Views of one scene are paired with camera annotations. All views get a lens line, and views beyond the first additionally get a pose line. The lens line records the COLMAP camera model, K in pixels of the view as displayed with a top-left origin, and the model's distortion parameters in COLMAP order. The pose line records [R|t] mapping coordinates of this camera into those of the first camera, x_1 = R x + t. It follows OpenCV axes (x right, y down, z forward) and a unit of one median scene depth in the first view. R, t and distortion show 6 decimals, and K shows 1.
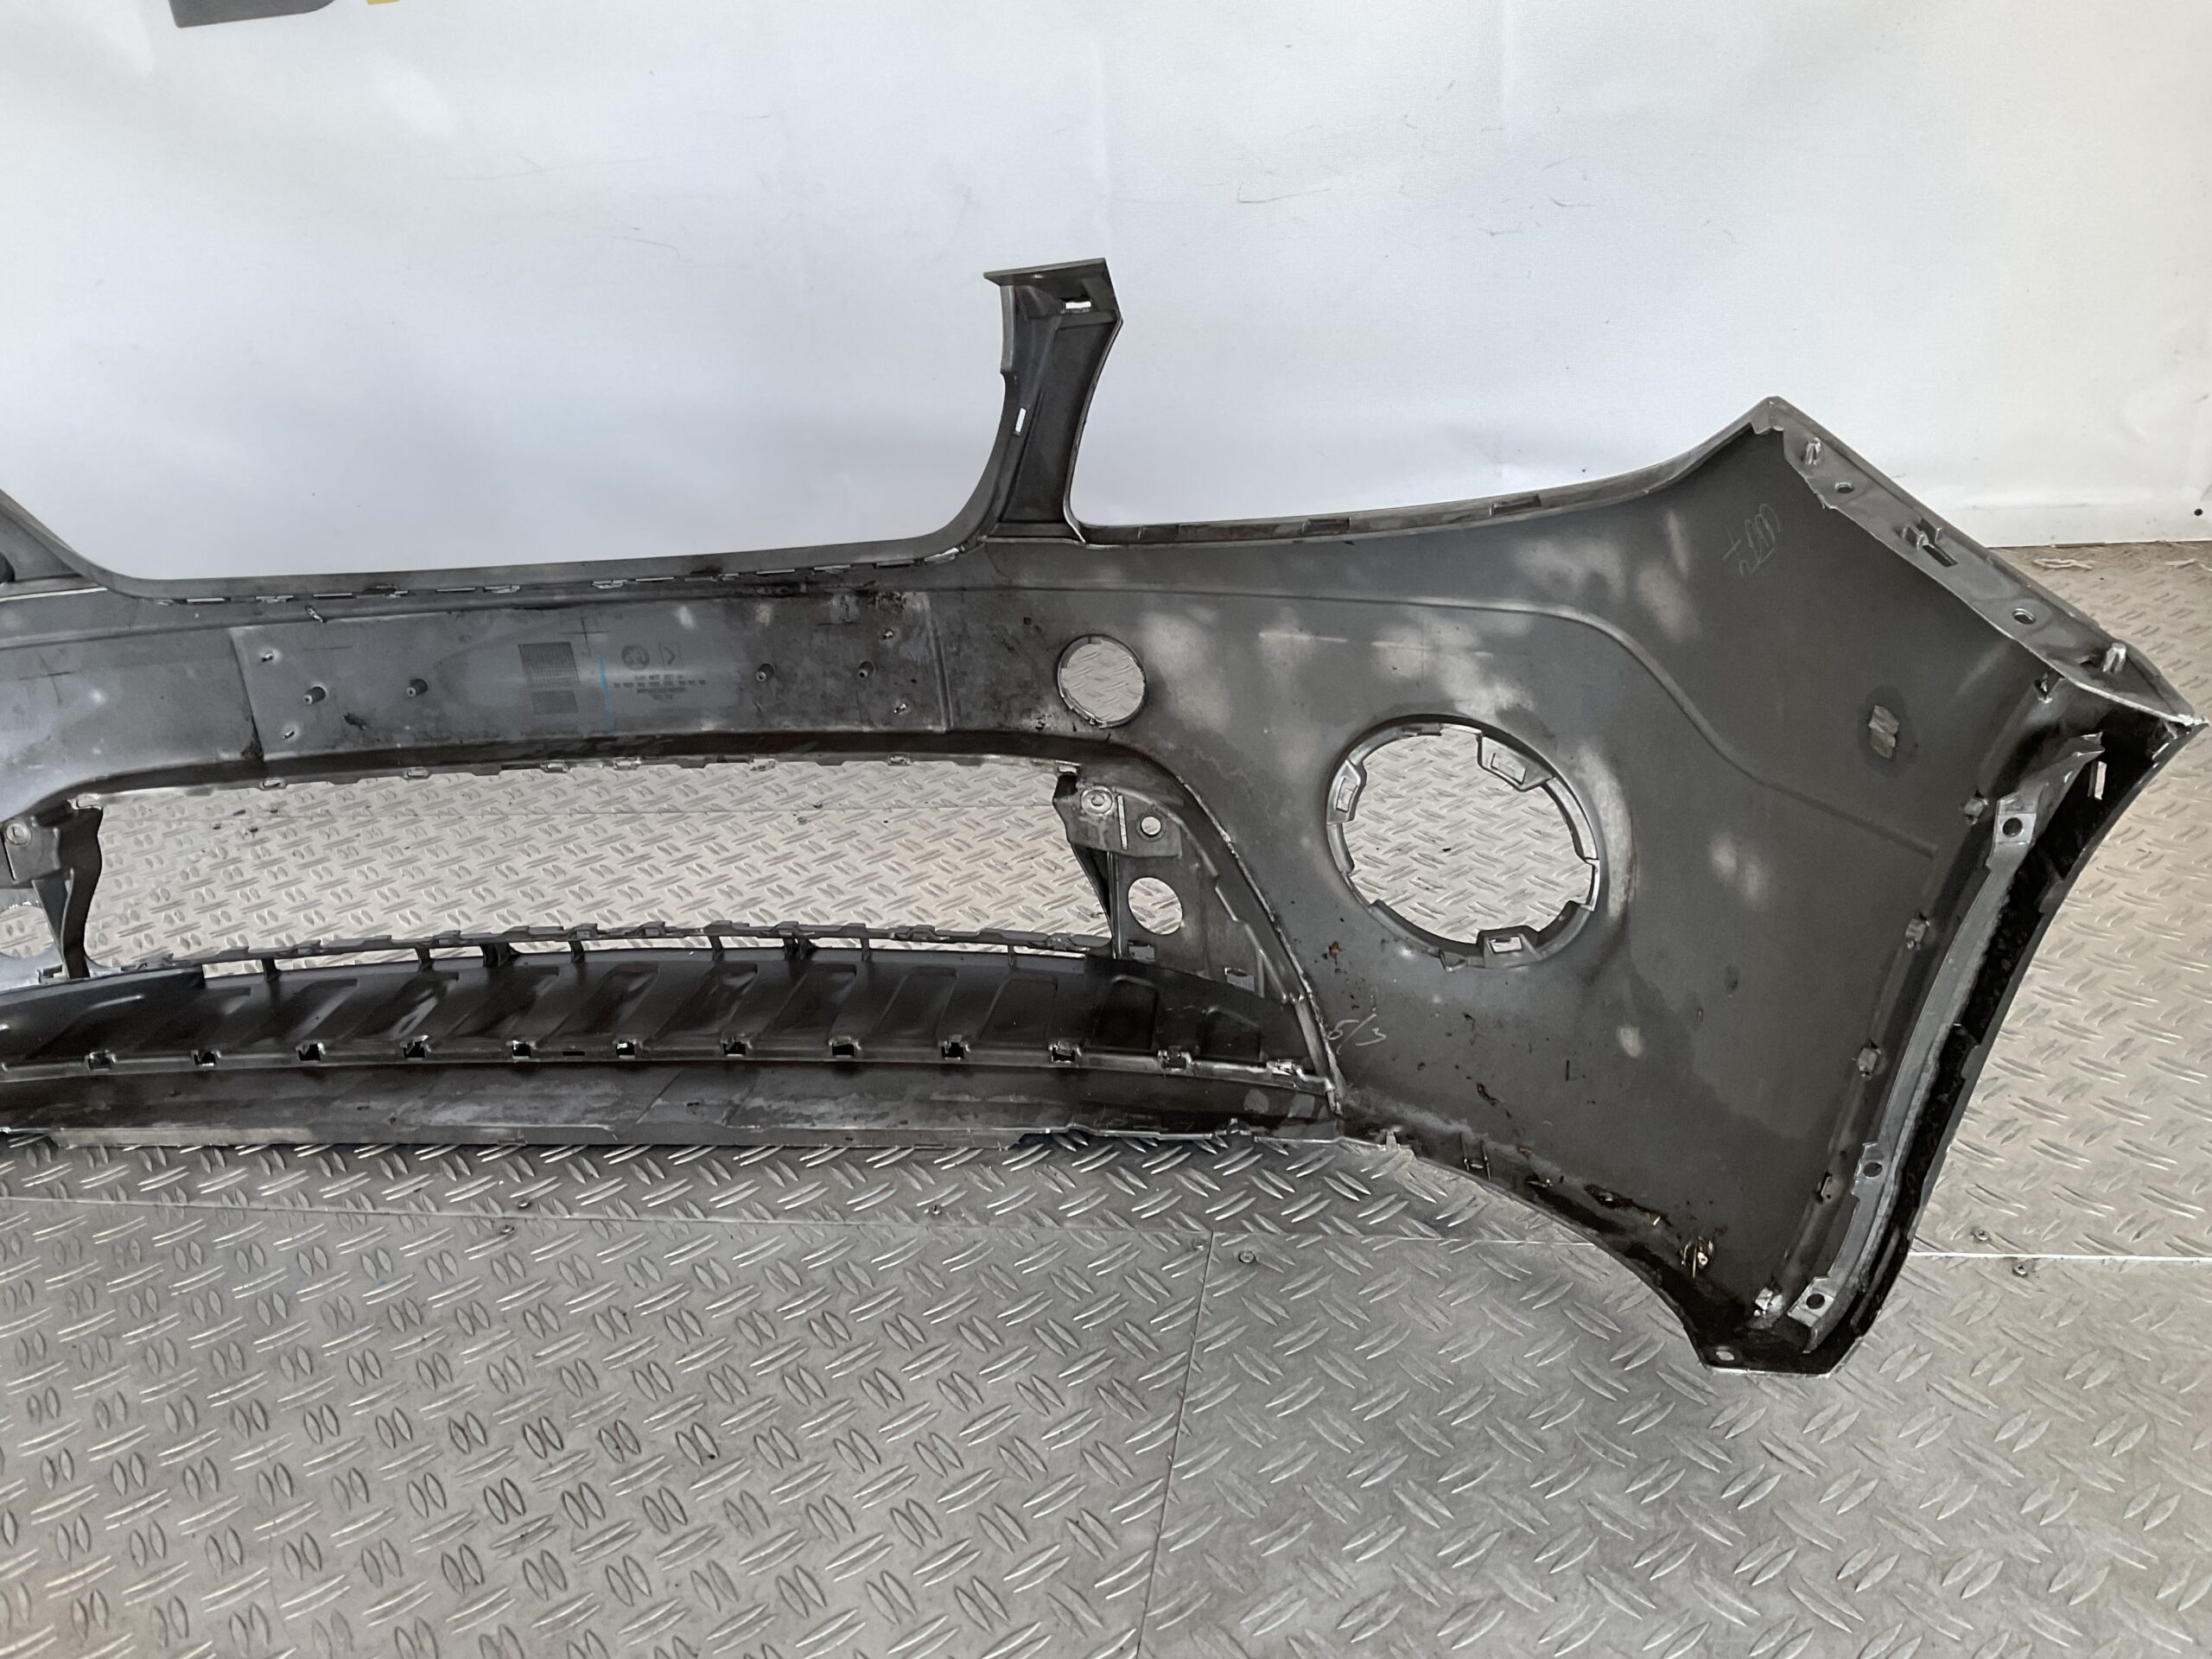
lens RADIAL K [[1875.4, 0, 1103.6], [0, 1875.4, 819.8], [0, 0, 1]] dist [0.028913, -0.045634]
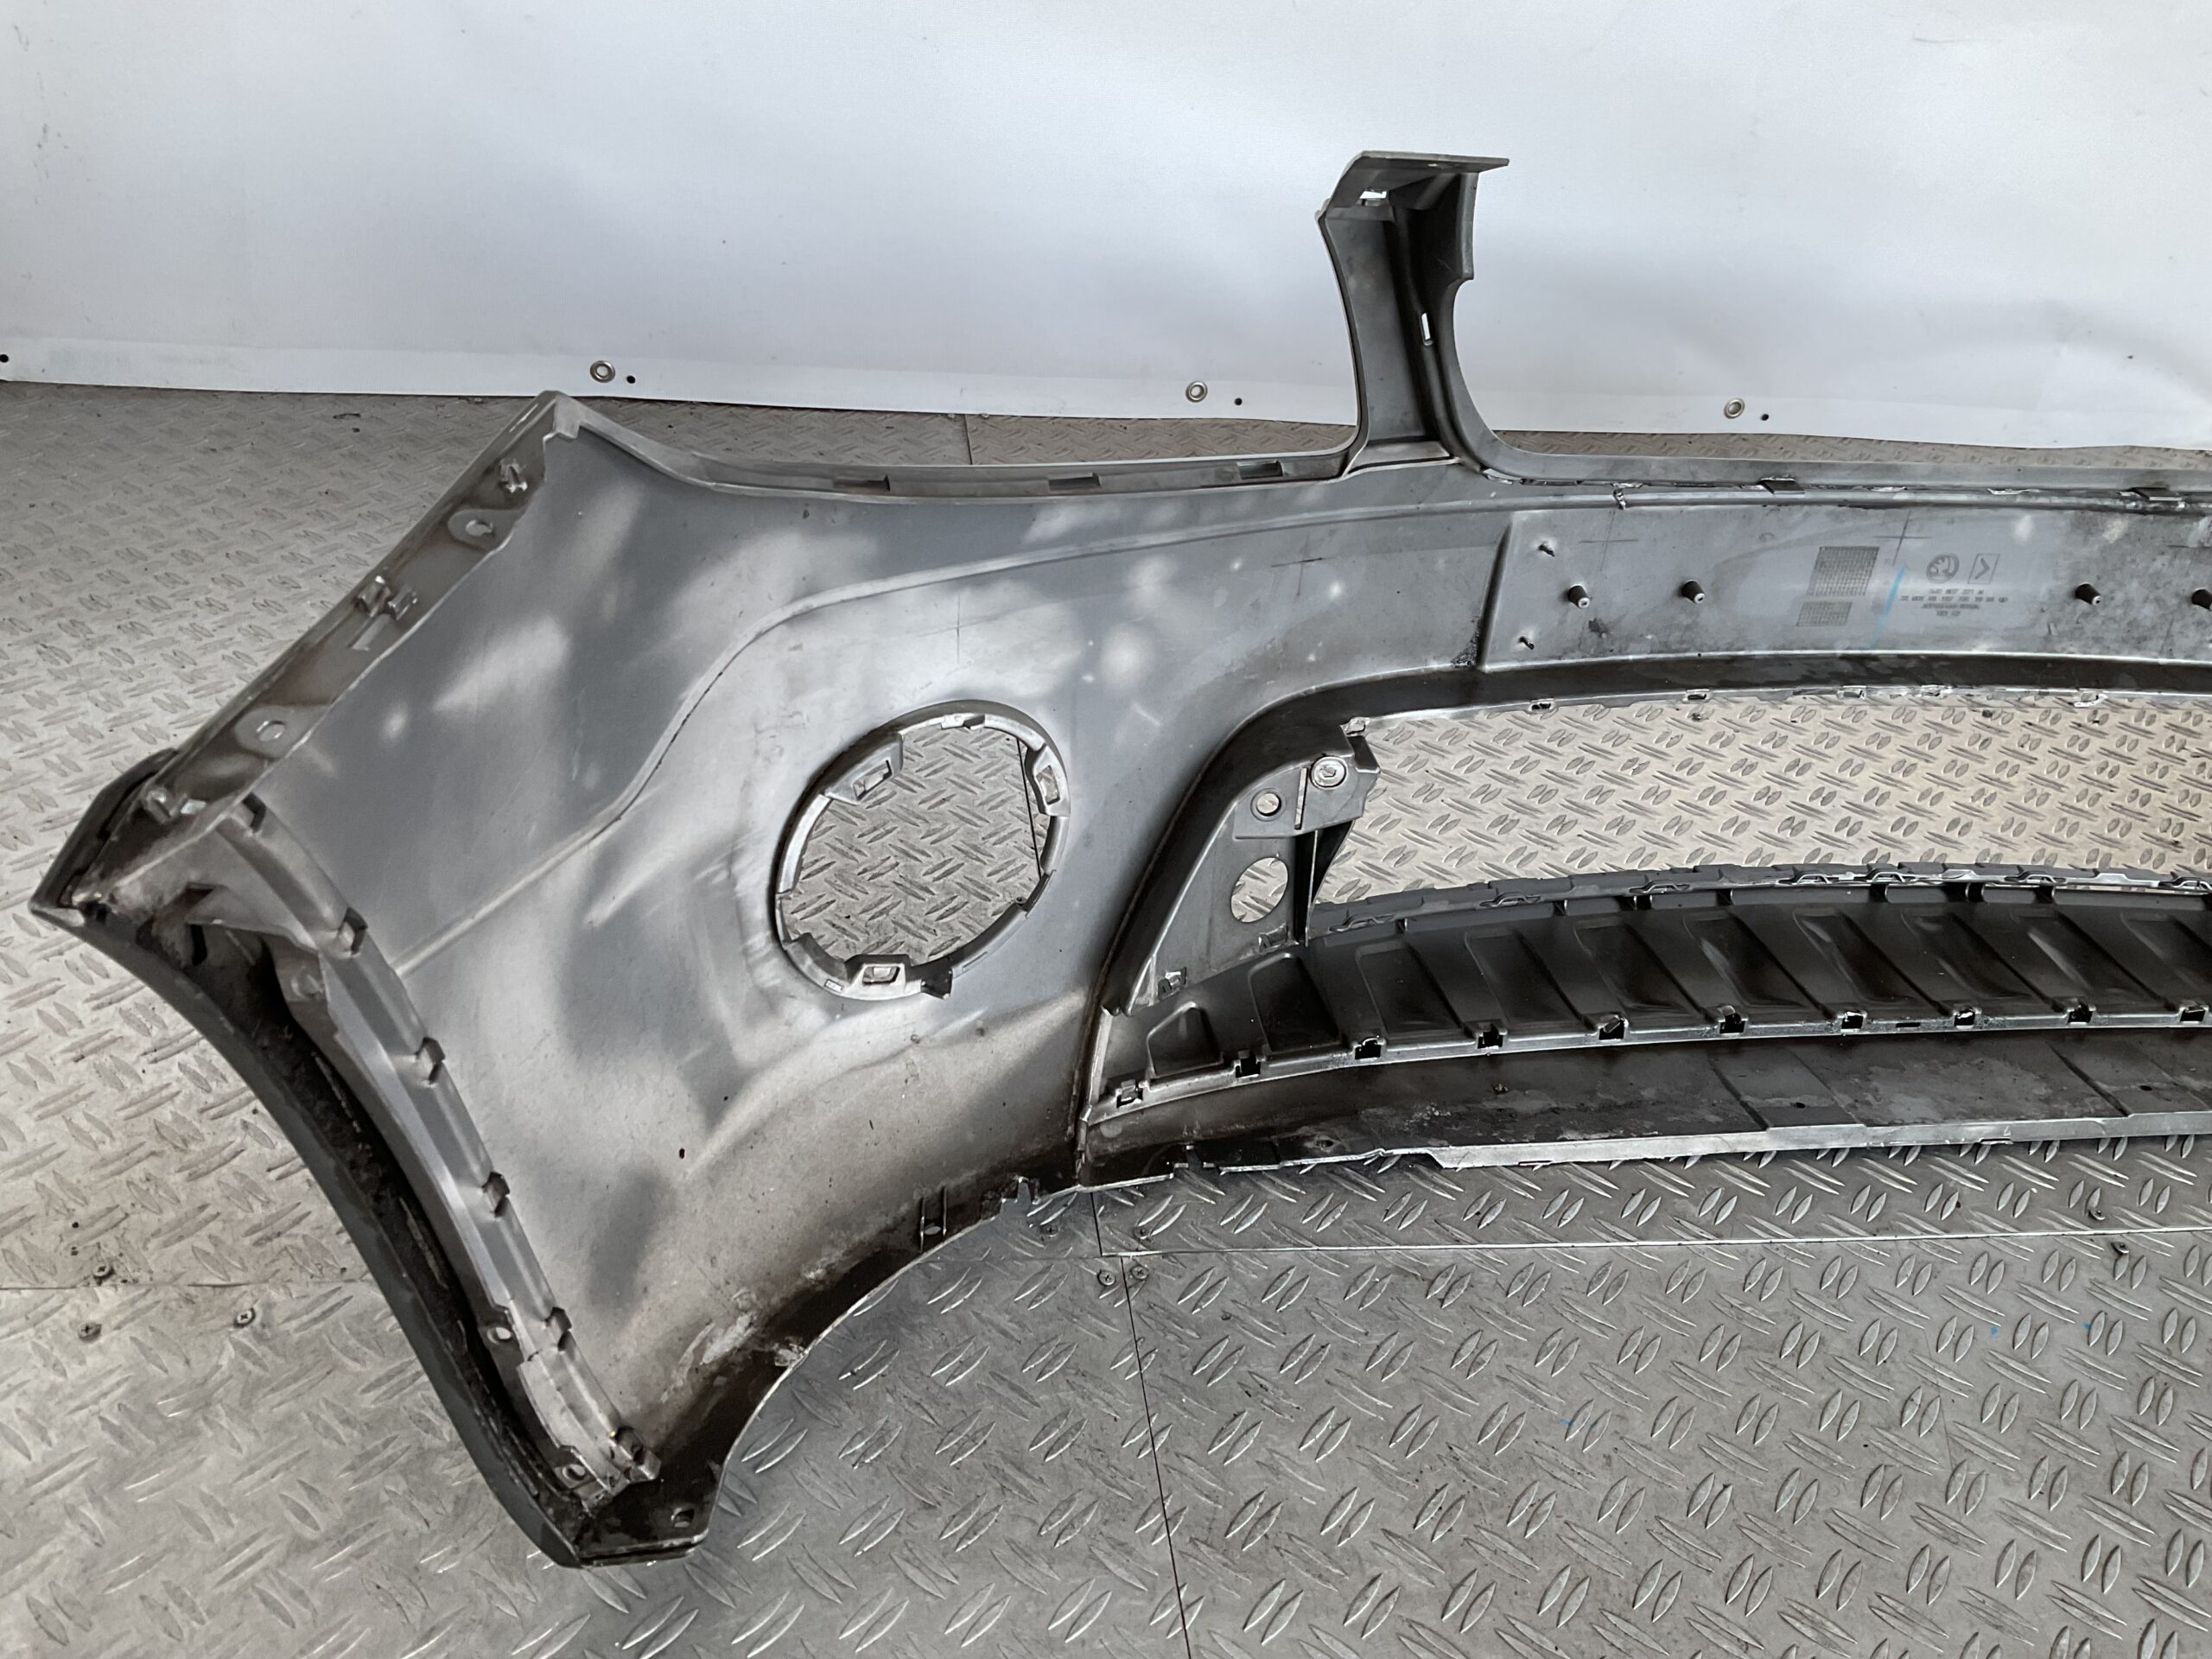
lens RADIAL K [[1875.4, 0, 1110.9], [0, 1875.4, 829.7], [0, 0, 1]] dist [0.028913, -0.045634]
pose [[0.946109, -0.007095, 0.323771, -1.237530], [-0.038578, 0.990172, 0.134429, -0.095951], [-0.321543, -0.139675, 0.936537, 0.404974]]
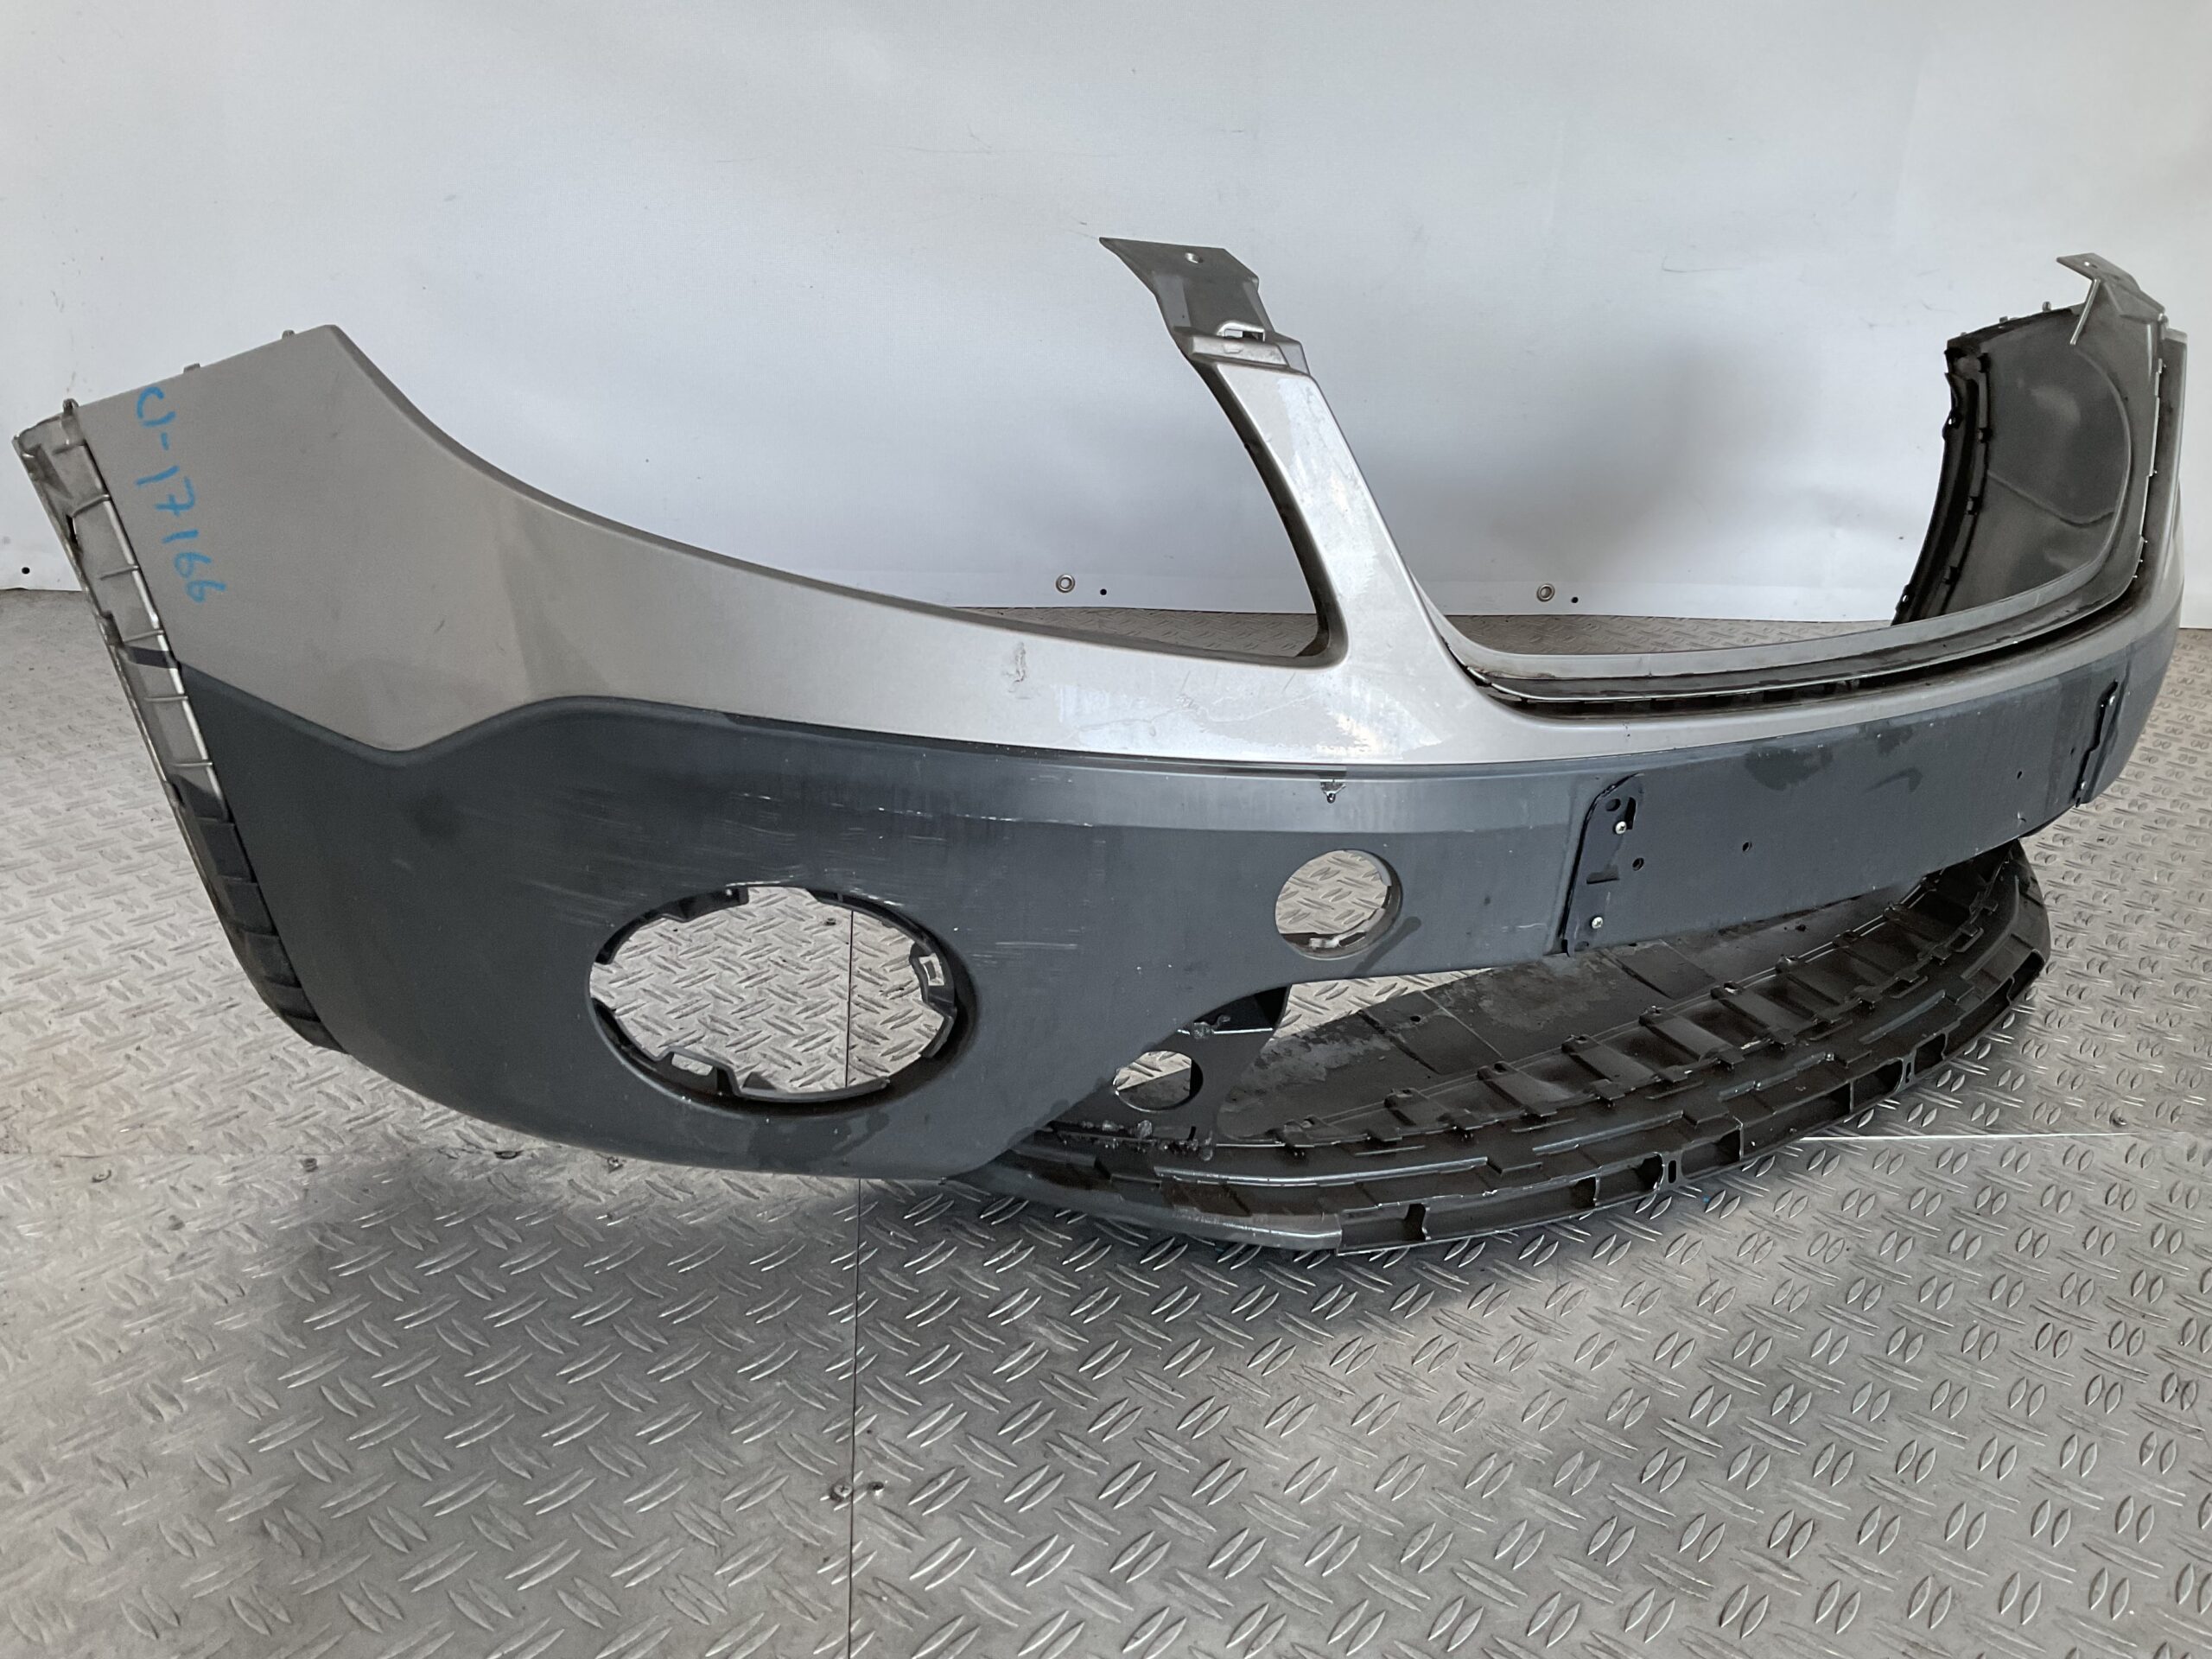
lens RADIAL K [[1875.4, 0, 1097.3], [0, 1875.4, 844.4], [0, 0, 1]] dist [0.028913, -0.045634]
pose [[0.954704, 0.033012, 0.295721, -1.173808], [-0.020748, 0.998793, -0.044514, 0.024316], [-0.296834, 0.036362, 0.954237, 0.266762]]
